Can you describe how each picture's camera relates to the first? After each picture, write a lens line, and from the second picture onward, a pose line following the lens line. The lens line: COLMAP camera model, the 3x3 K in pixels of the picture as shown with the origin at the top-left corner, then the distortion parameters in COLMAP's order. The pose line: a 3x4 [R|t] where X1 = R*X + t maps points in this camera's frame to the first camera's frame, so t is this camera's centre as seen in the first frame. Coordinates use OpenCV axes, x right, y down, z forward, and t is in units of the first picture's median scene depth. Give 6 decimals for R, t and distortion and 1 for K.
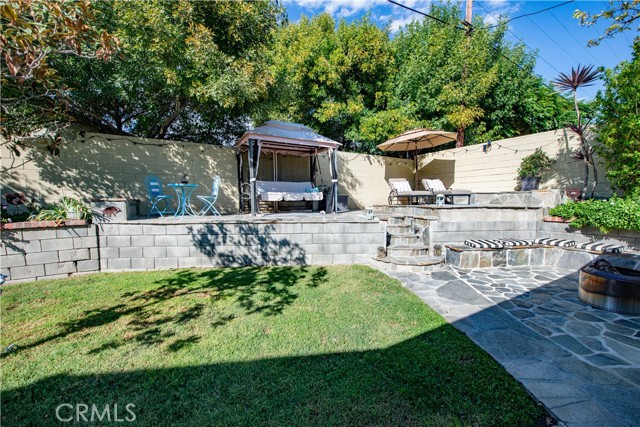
lens RADIAL K [[256.6, 0, 317.1], [0, 256.6, 212.0], [0, 0, 1]] dist [-0.015054, 0.000194]
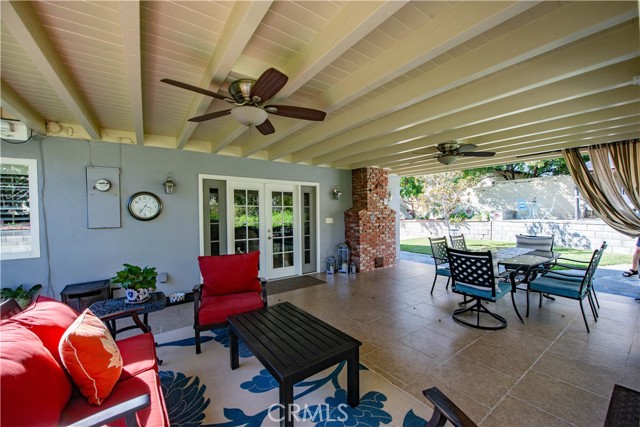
lens RADIAL K [[256.6, 0, 327.8], [0, 256.6, 216.5], [0, 0, 1]] dist [-0.015054, 0.000194]
pose [[0.115579, 0.007997, -0.993266, 1.381103], [-0.029762, 0.999547, 0.004585, 0.038748], [0.992852, 0.029031, 0.115765, -0.860597]]
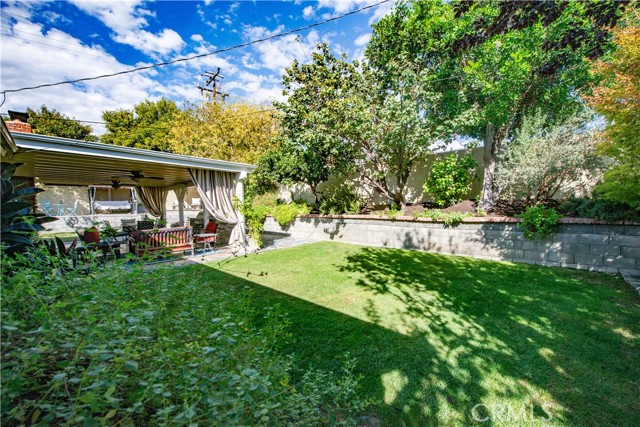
lens RADIAL K [[256.6, 0, 318.3], [0, 256.6, 210.5], [0, 0, 1]] dist [-0.015054, 0.000194]
pose [[0.949502, -0.021697, 0.313010, 1.437038], [0.029604, 0.999351, -0.020529, 0.114319], [-0.312361, 0.028759, 0.949528, -2.805598]]
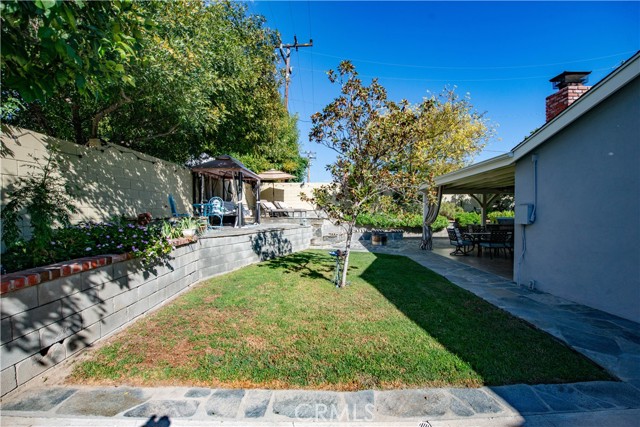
lens RADIAL K [[256.6, 0, 321.6], [0, 256.6, 211.5], [0, 0, 1]] dist [-0.015054, 0.000194]
pose [[0.497971, -0.000339, 0.867193, -1.499998], [0.043985, 0.998723, -0.024867, -0.022847], [-0.866077, 0.050526, 0.497350, -0.057443]]
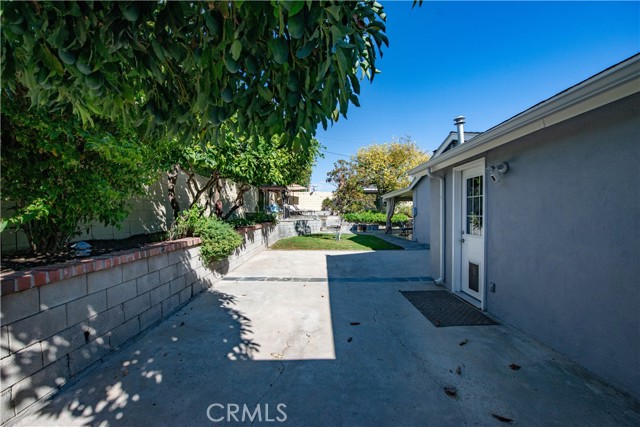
lens RADIAL K [[256.6, 0, 320.6], [0, 256.6, 214.6], [0, 0, 1]] dist [-0.015054, 0.000194]
pose [[0.490350, -0.000695, 0.871525, -2.829544], [0.039767, 0.998976, -0.021578, 0.044436], [-0.870618, 0.045239, 0.489875, -0.683099]]
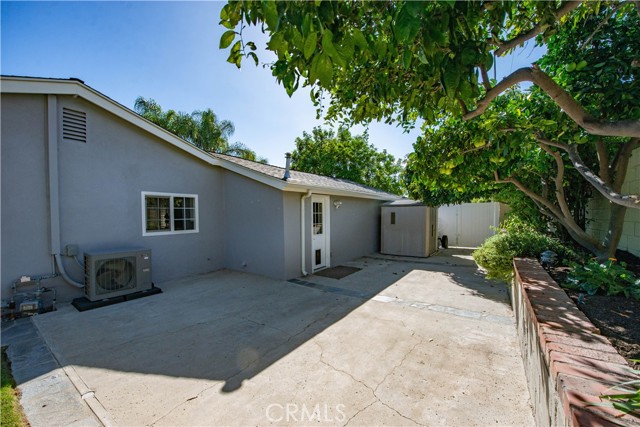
lens RADIAL K [[256.6, 0, 318.5], [0, 256.6, 214.8], [0, 0, 1]] dist [-0.015054, 0.000194]
pose [[-0.905671, 0.011742, -0.423819, -1.300949], [-0.008077, 0.998957, 0.044937, -0.065687], [0.423905, 0.044121, -0.904631, 0.601195]]
